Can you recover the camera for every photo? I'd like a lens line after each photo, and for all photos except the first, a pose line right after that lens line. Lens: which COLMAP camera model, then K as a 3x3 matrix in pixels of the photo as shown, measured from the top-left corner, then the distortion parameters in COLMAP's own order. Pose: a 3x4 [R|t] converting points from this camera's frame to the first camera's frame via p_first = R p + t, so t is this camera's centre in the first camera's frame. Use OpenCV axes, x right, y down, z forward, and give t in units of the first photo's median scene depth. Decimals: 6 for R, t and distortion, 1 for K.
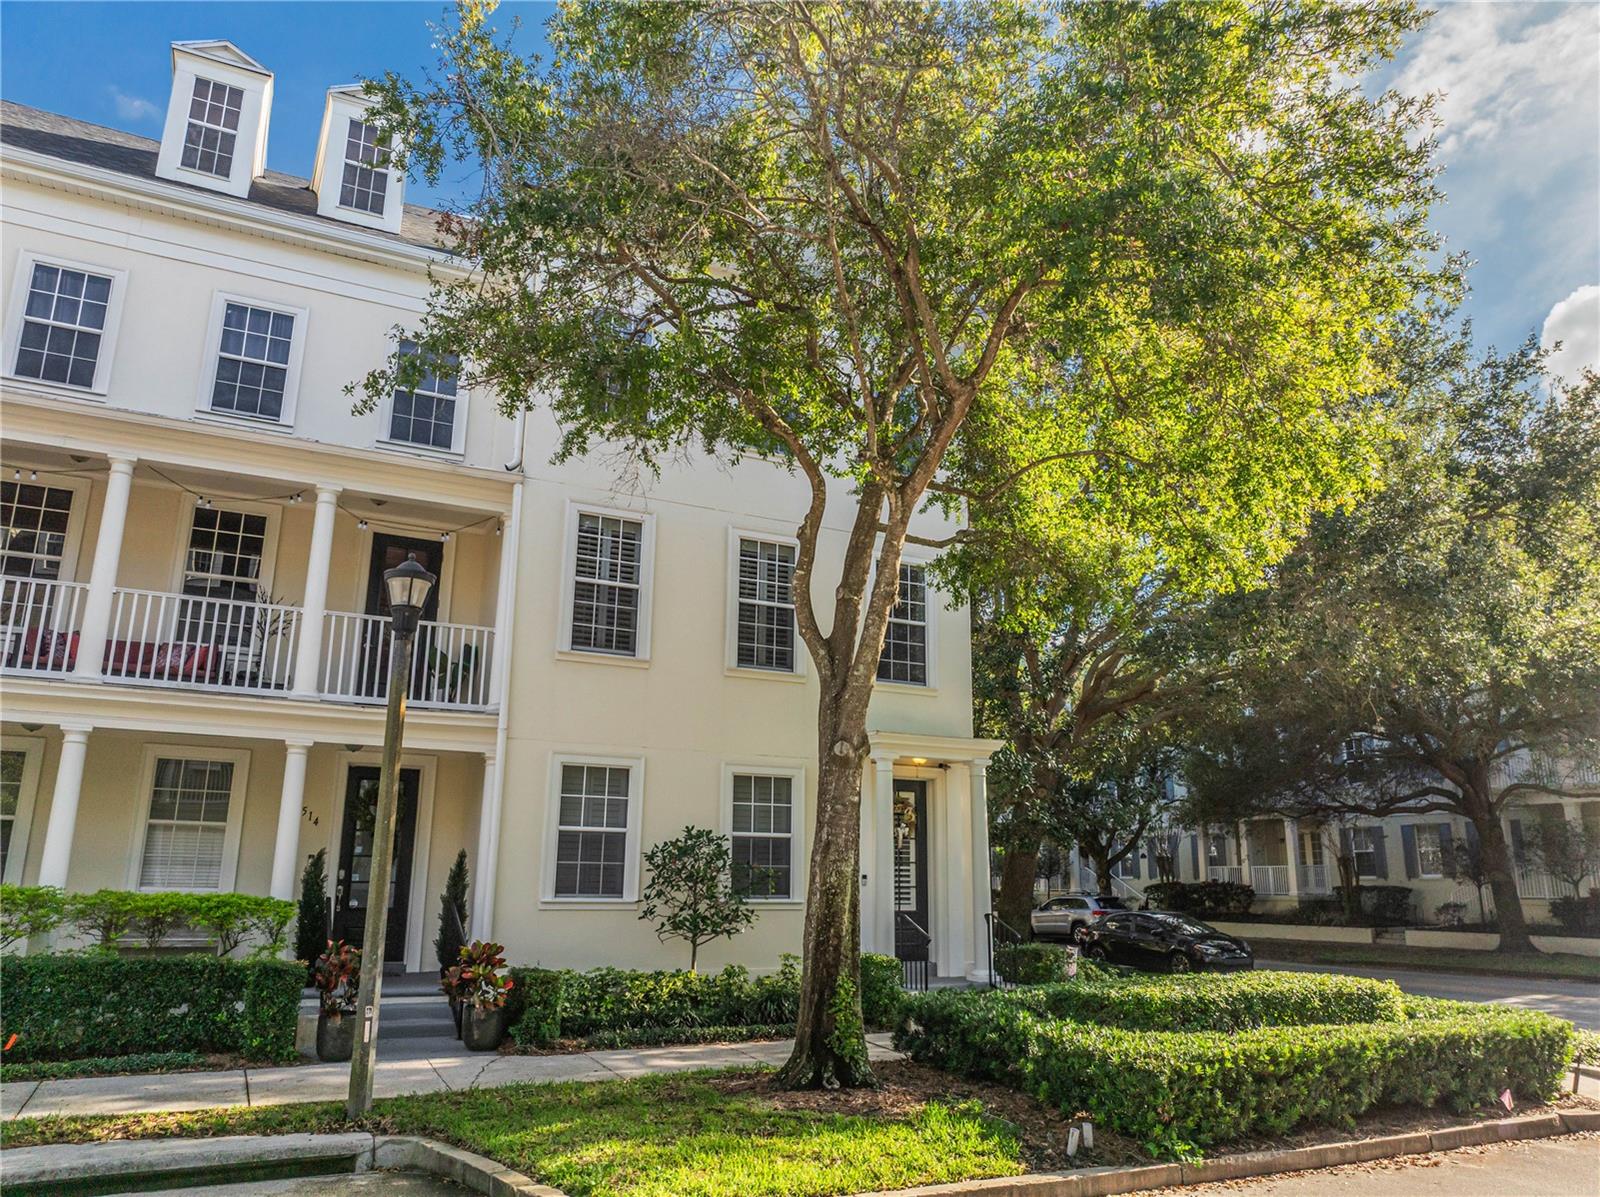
lens RADIAL K [[1144.3, 0, 799.4], [0, 1144.3, 560.4], [0, 0, 1]] dist [-0.029862, 0.028679]
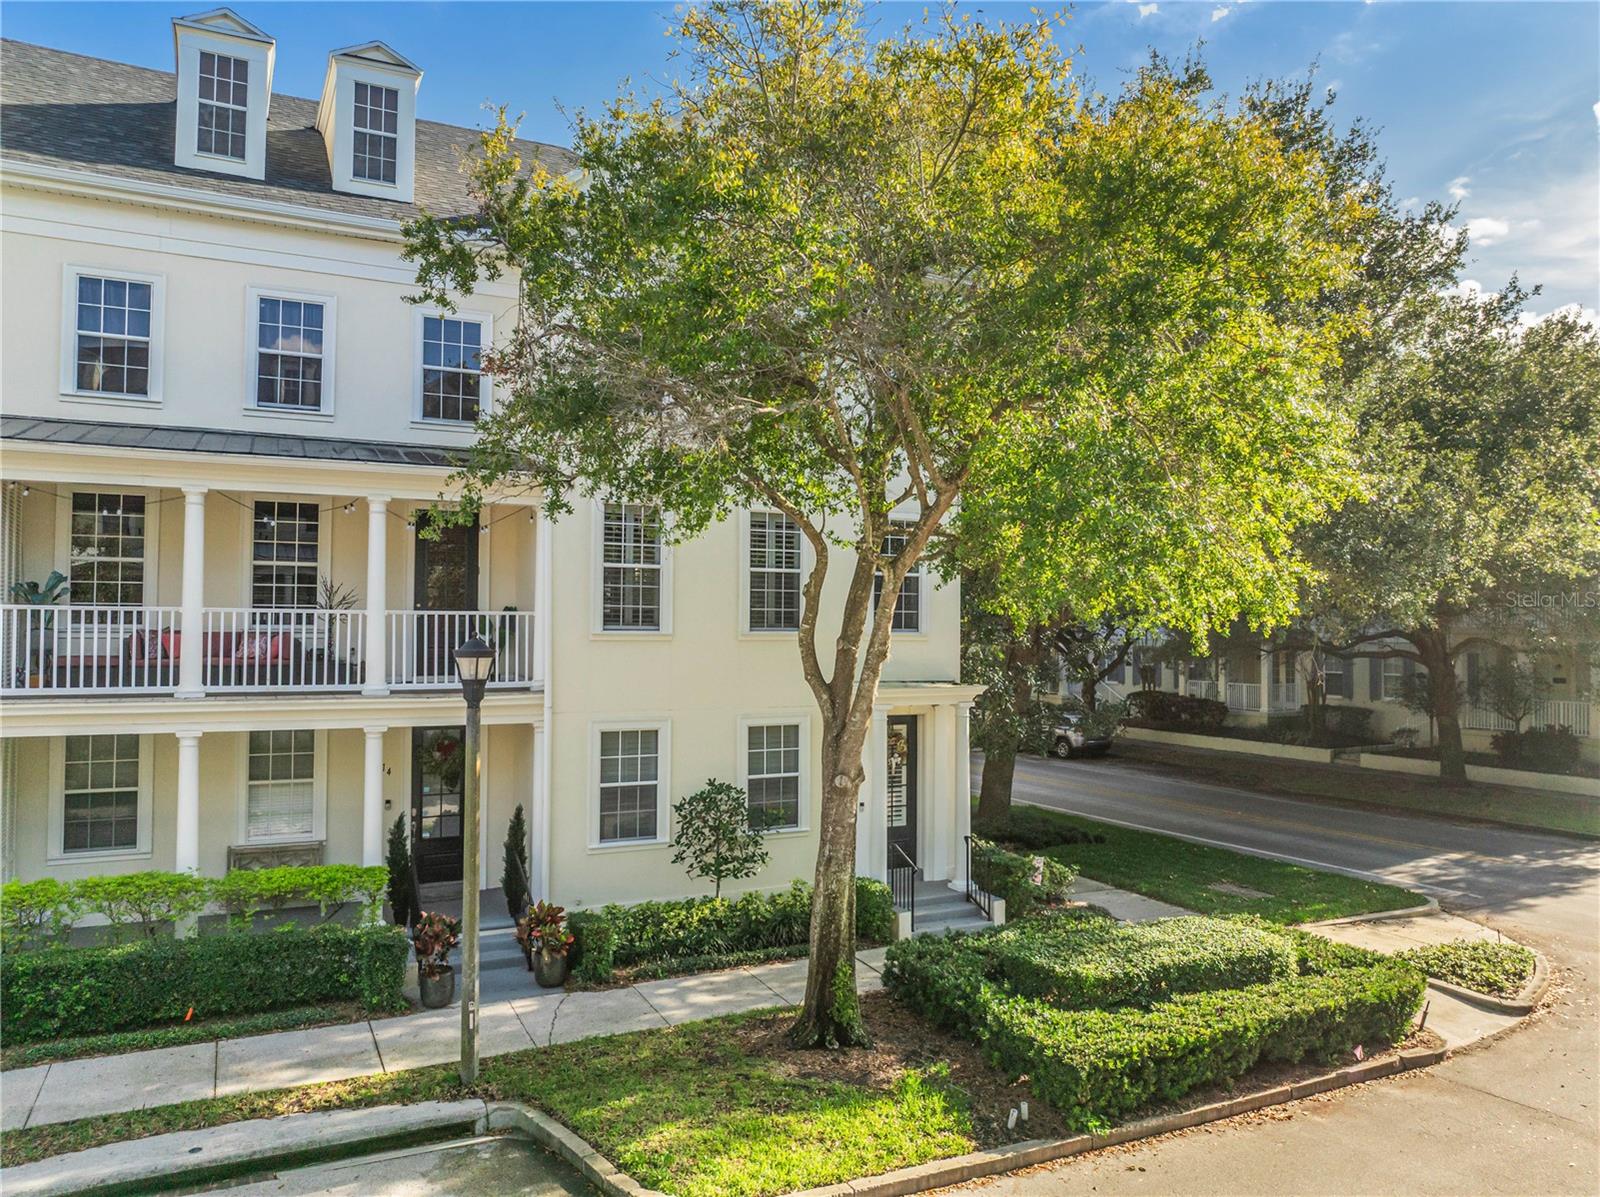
lens RADIAL K [[1128.0, 0, 800.0], [0, 1128.0, 598.5], [0, 0, 1]] dist [-0.008855, -0.001300]
pose [[0.999979, -0.005276, -0.003888, -0.000564], [0.005993, 0.976234, 0.216635, -0.209623], [0.002653, -0.216654, 0.976245, -0.089747]]
